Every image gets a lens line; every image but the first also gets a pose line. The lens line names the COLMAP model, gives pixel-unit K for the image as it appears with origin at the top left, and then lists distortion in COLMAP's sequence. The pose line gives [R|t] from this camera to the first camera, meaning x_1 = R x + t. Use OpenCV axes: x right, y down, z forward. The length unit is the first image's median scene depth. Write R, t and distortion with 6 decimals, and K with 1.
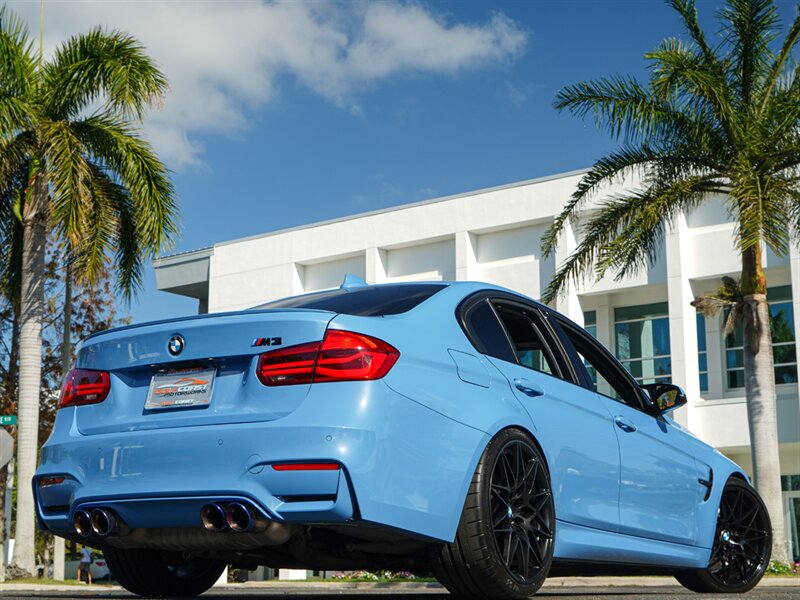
lens RADIAL K [[1239.3, 0, 383.8], [0, 1239.3, 367.6], [0, 0, 1]] dist [0.001784, 0.026319]
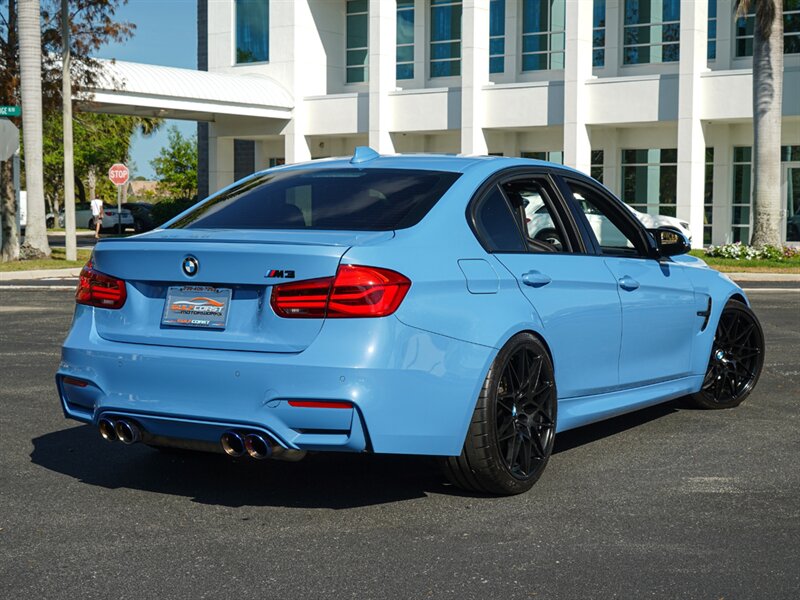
lens RADIAL K [[1219.6, 0, 400.1], [0, 1219.6, 322.0], [0, 0, 1]] dist [0.039939, -0.130471]
pose [[0.999950, 0.001256, 0.009968, -0.005338], [-0.003647, 0.969853, 0.243662, -0.201418], [-0.009361, -0.243686, 0.969809, 0.015903]]
